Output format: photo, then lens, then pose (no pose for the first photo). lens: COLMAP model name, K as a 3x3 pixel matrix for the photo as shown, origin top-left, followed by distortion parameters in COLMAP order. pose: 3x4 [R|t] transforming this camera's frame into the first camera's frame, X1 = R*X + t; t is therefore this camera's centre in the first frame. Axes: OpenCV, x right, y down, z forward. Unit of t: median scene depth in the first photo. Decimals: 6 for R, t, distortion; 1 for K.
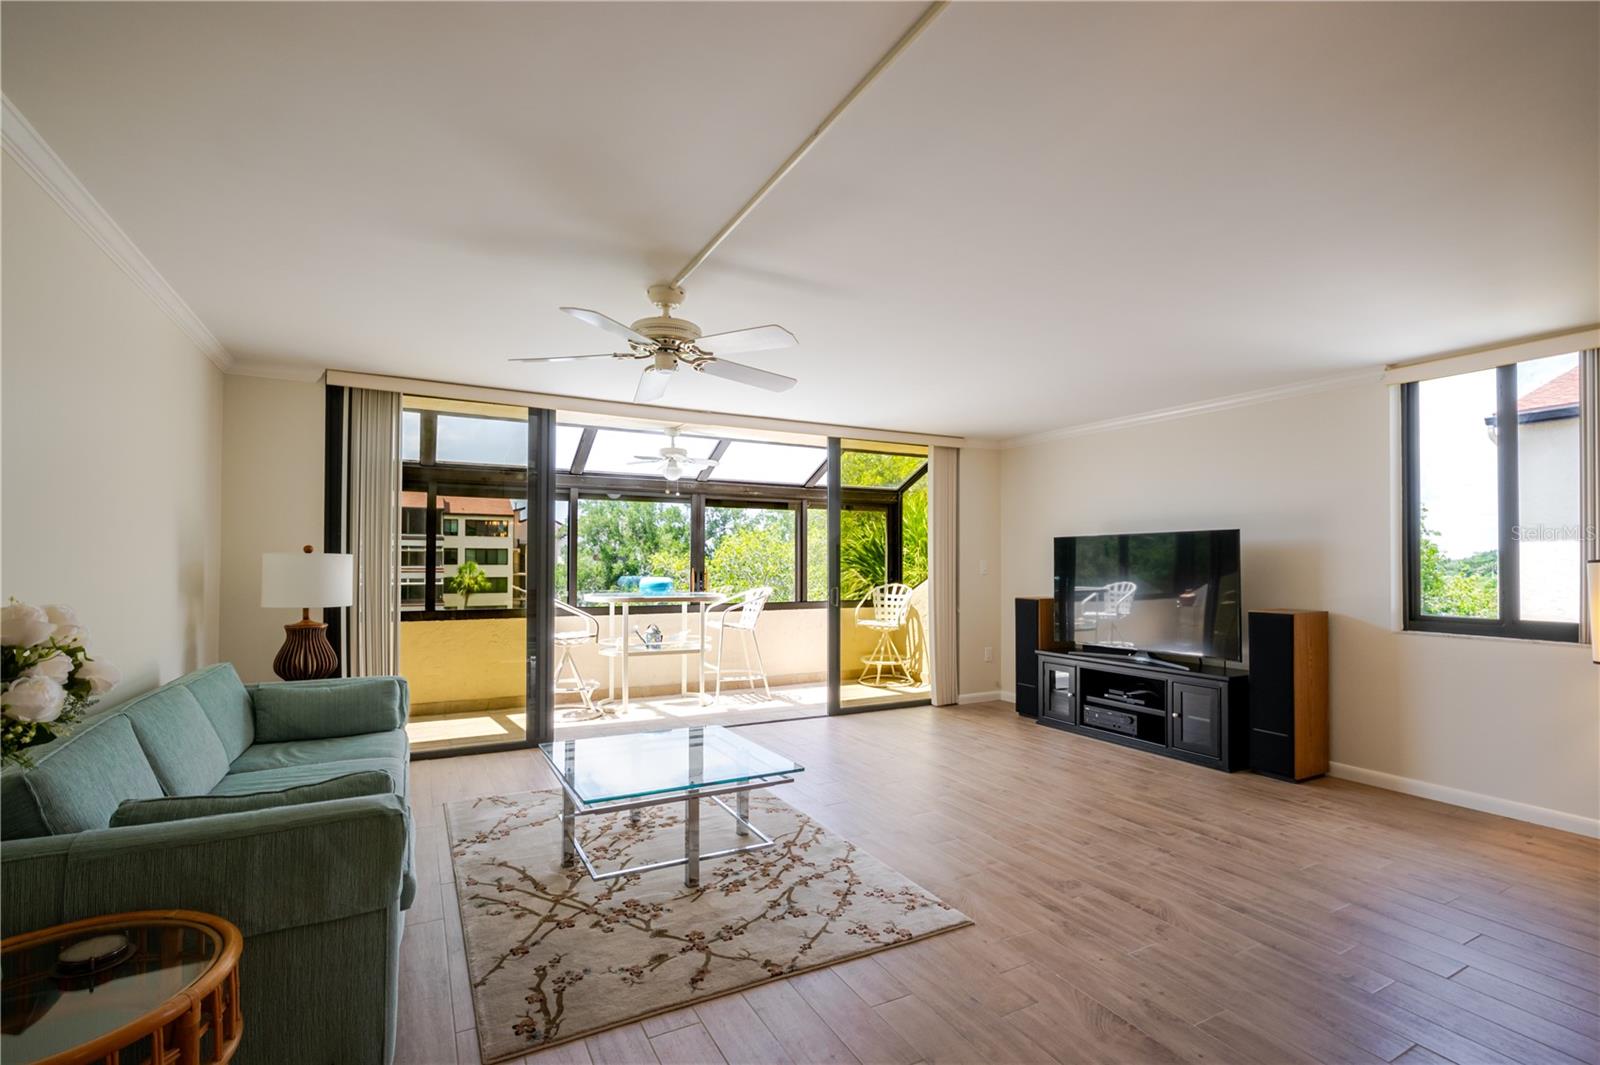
lens RADIAL K [[709.5, 0, 782.6], [0, 709.5, 557.7], [0, 0, 1]] dist [-0.002439, -0.000149]
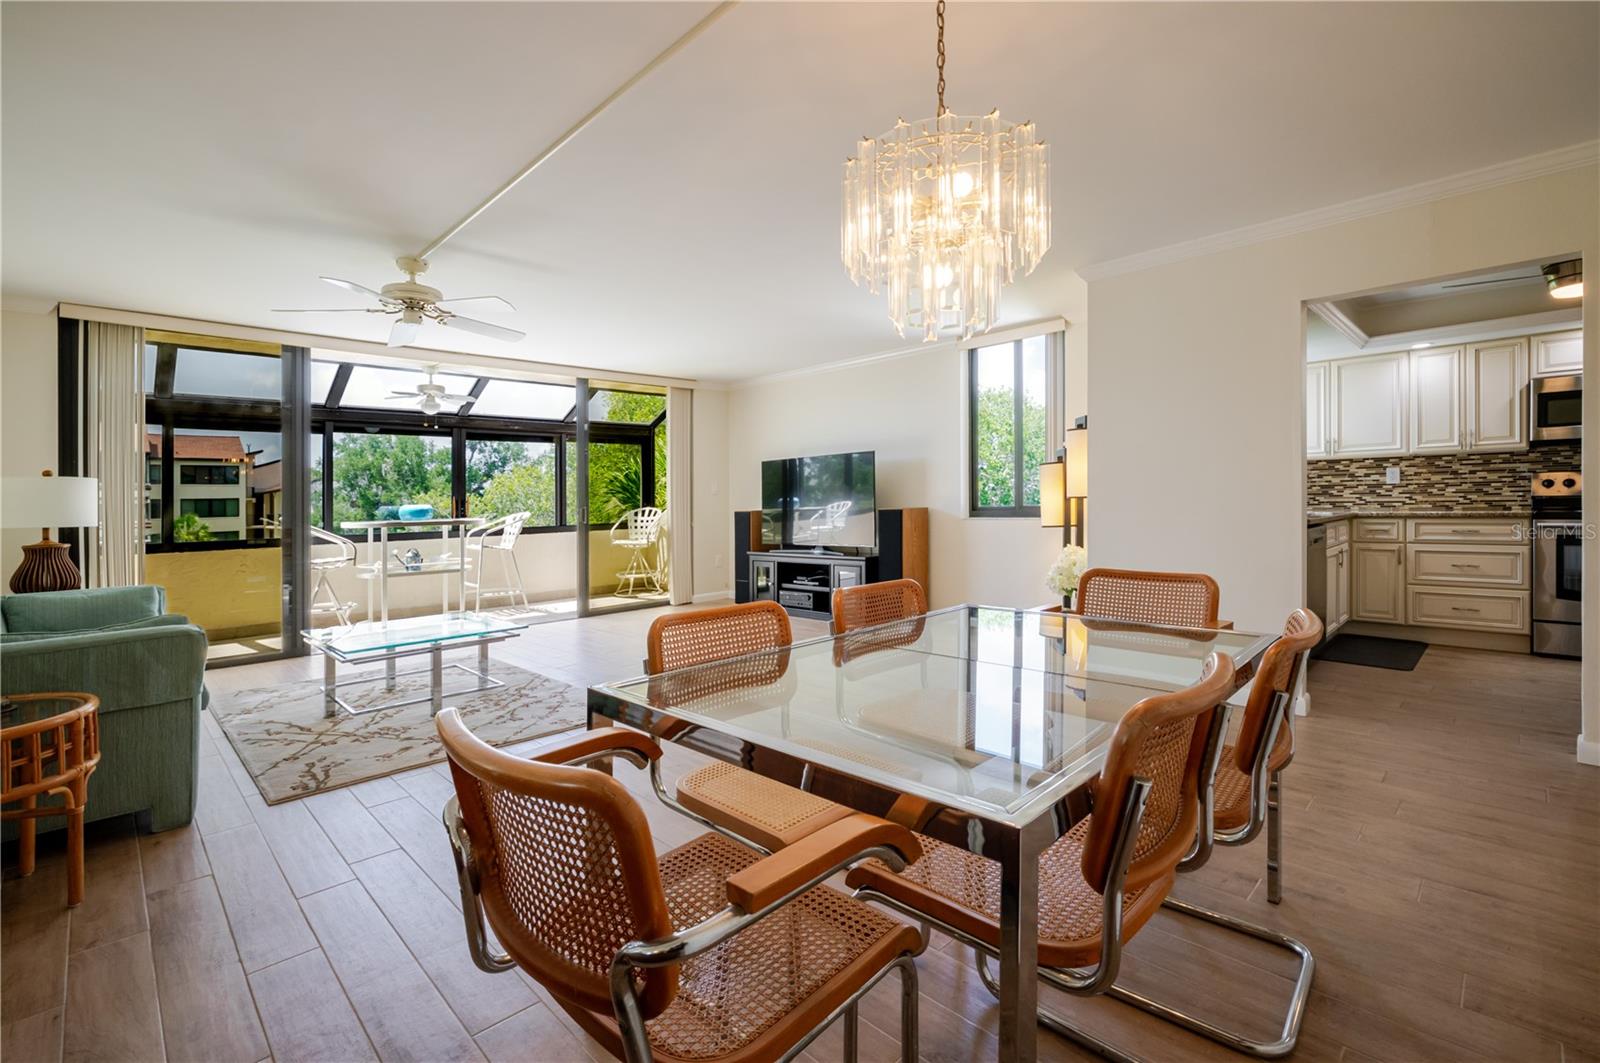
lens RADIAL K [[713.7, 0, 781.3], [0, 713.7, 513.5], [0, 0, 1]] dist [-0.002847, -0.000180]
pose [[0.960156, -0.032062, 0.277618, 0.071311], [0.026116, 0.999344, 0.025091, 0.035273], [-0.278240, -0.016841, 0.960364, -0.243118]]
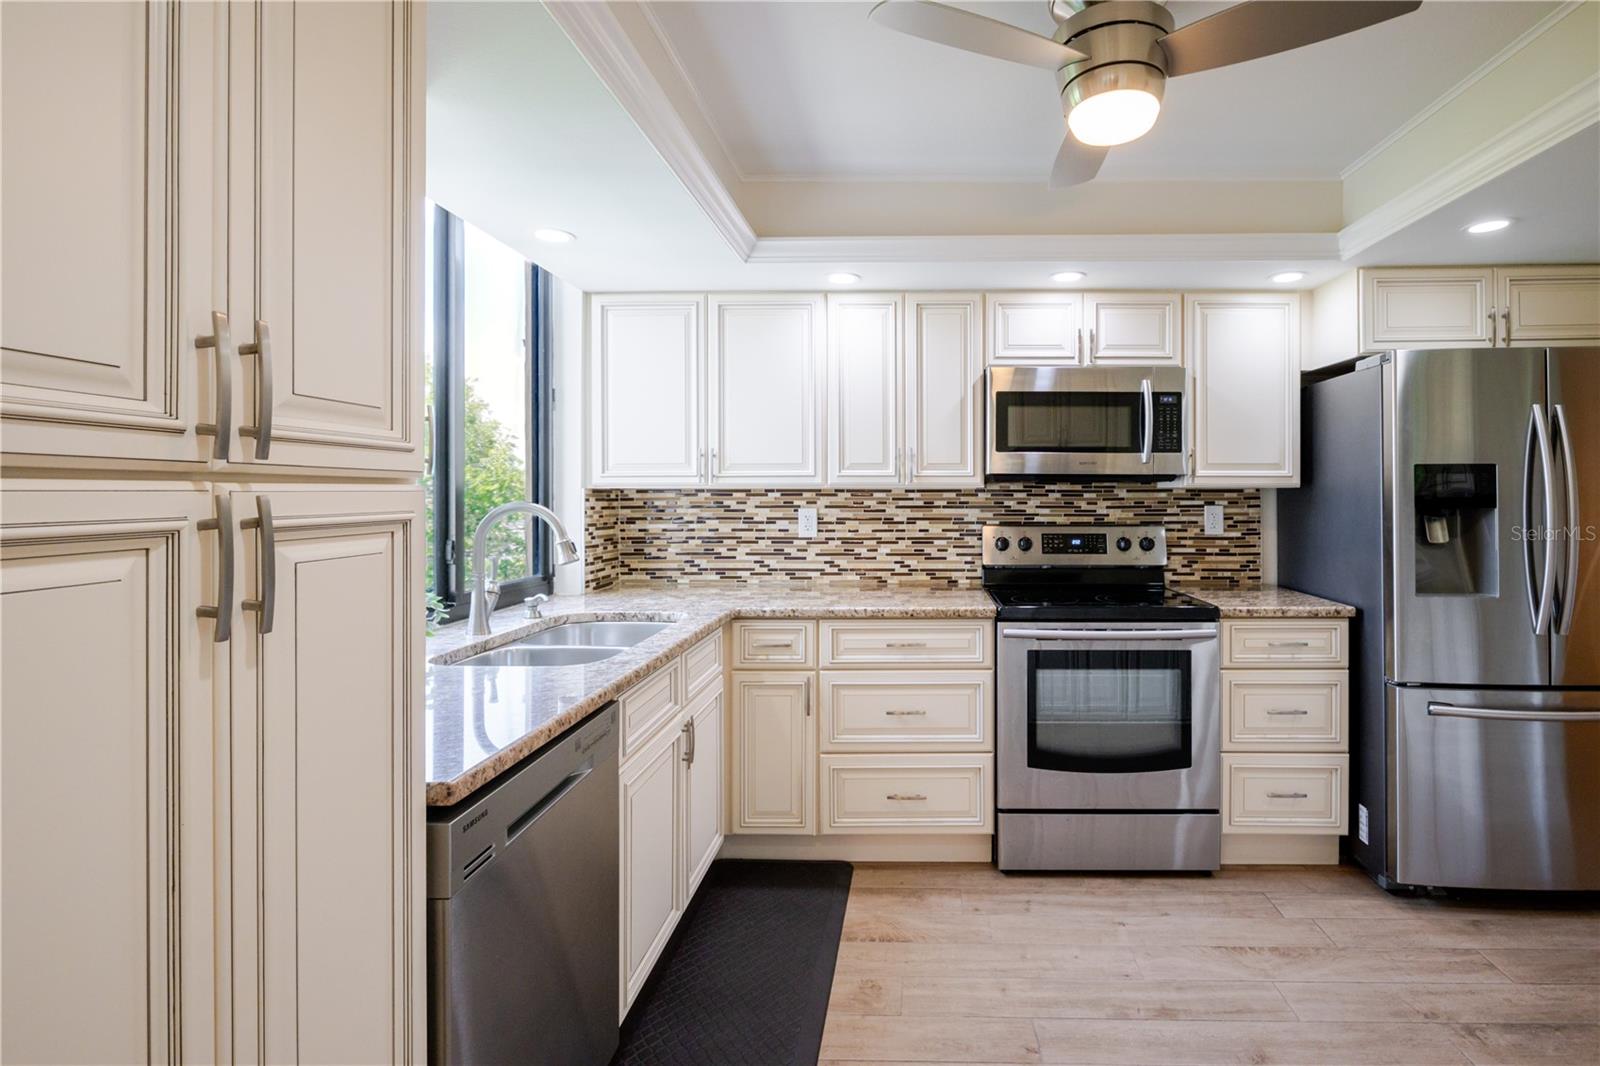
lens RADIAL K [[766.9, 0, 914.9], [0, 766.9, 493.1], [0, 0, 1]] dist [0.002125, 0.000438]
pose [[0.468790, -0.008141, 0.883272, 0.716380], [0.001363, 0.999963, 0.008493, 0.000206], [-0.883309, -0.002778, 0.468783, 0.142759]]
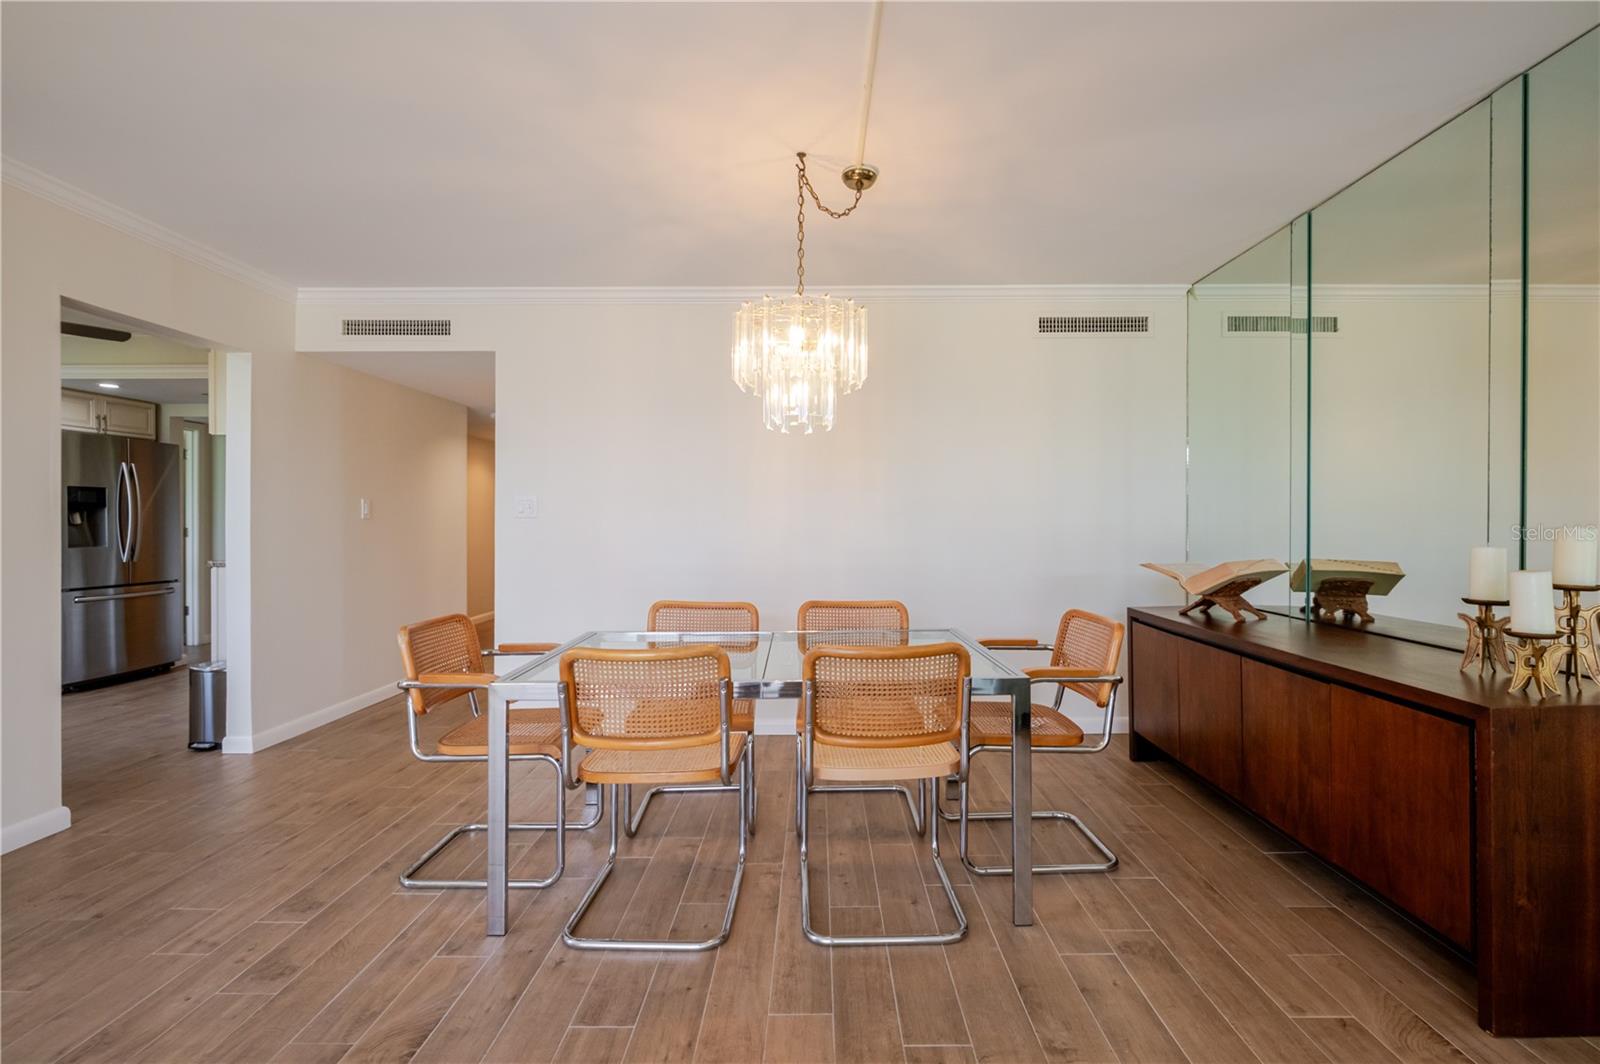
lens RADIAL K [[722.1, 0, 821.9], [0, 722.1, 516.5], [0, 0, 1]] dist [-0.005244, 0.000237]
pose [[-0.888713, -0.003121, 0.458454, -0.009453], [-0.008361, 0.999921, -0.009402, 0.027636], [-0.458388, -0.012189, -0.888668, 0.456937]]
